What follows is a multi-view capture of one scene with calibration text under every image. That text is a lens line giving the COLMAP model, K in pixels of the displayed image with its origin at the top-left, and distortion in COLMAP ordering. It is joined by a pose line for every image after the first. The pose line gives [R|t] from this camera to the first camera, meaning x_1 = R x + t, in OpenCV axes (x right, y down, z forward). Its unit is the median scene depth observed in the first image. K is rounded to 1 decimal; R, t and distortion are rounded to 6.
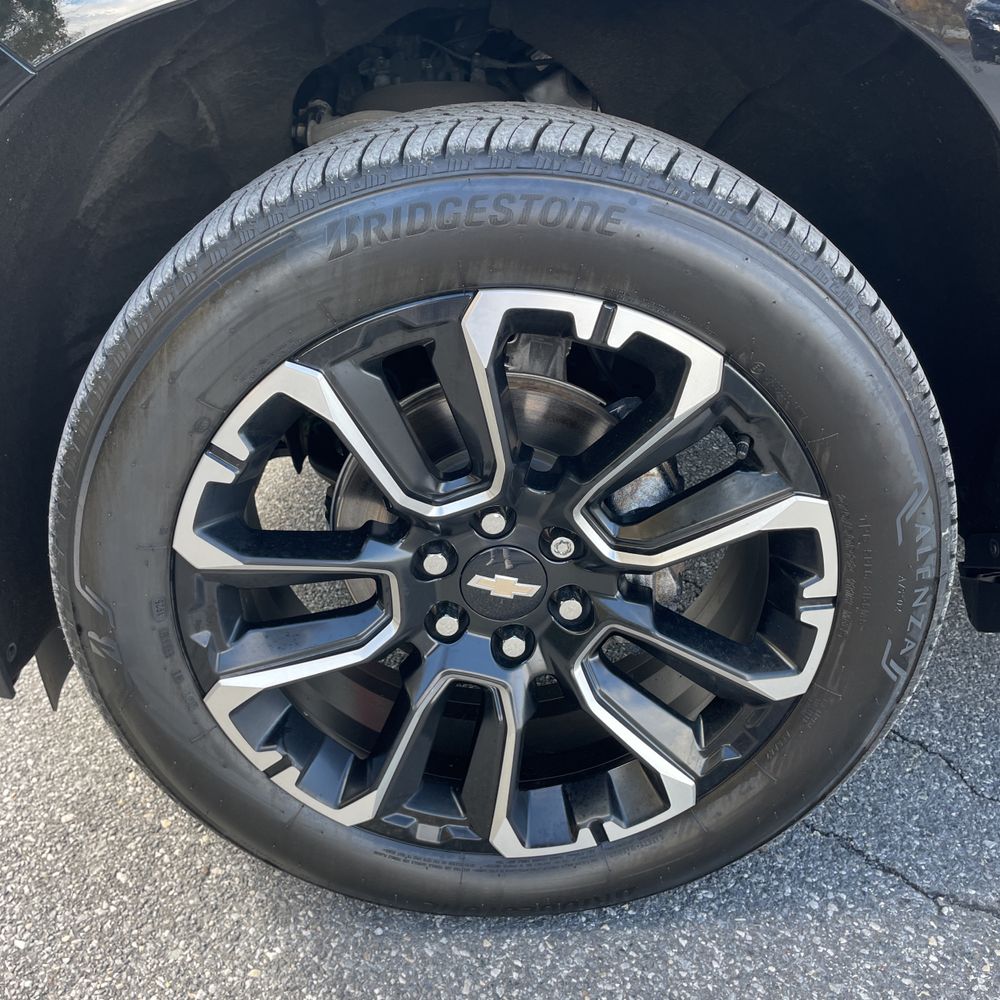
lens RADIAL K [[1002.7, 0, 497.2], [0, 1002.7, 485.7], [0, 0, 1]] dist [0.091211, -0.130624]
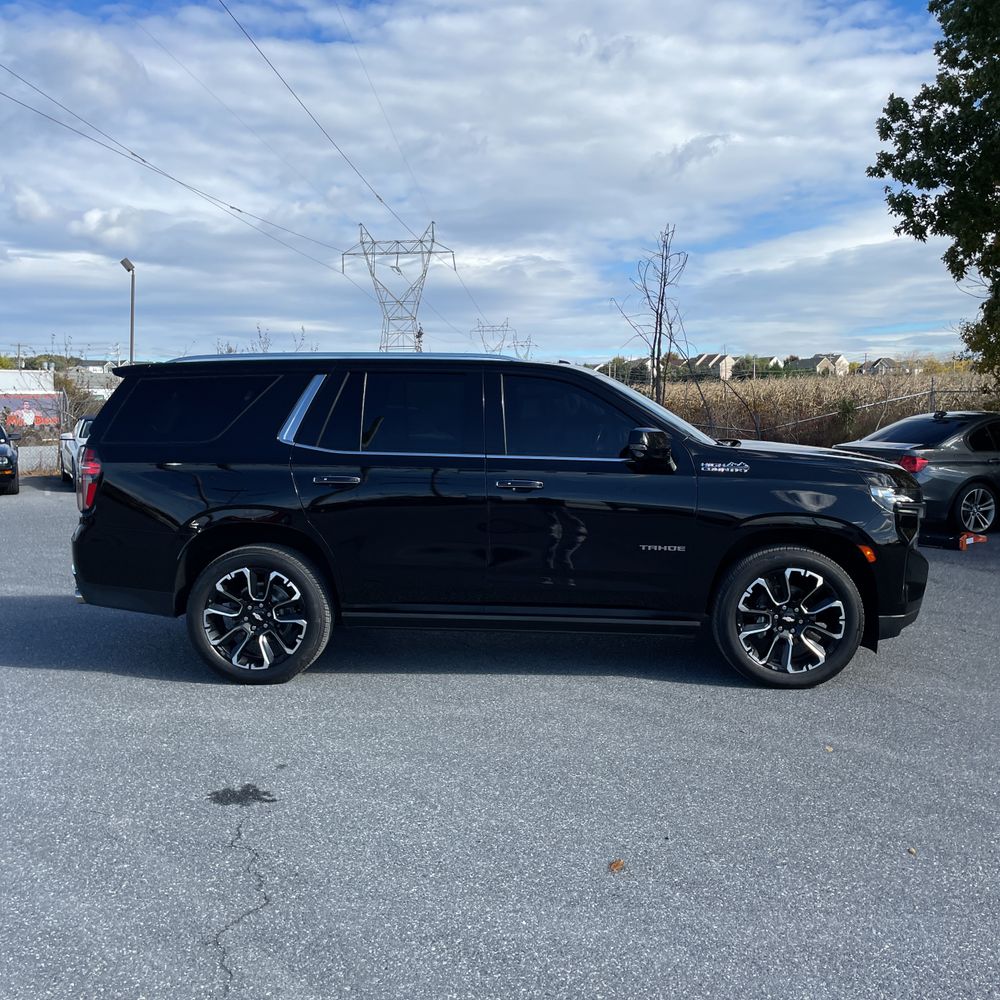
lens RADIAL K [[1006.1, 0, 514.6], [0, 1006.1, 492.9], [0, 0, 1]] dist [0.126281, -0.189389]
pose [[0.998449, 0.005372, -0.055407, -1.331792], [-0.025331, 0.930159, -0.366281, 1.712106], [0.049570, 0.367116, 0.928853, -5.131675]]
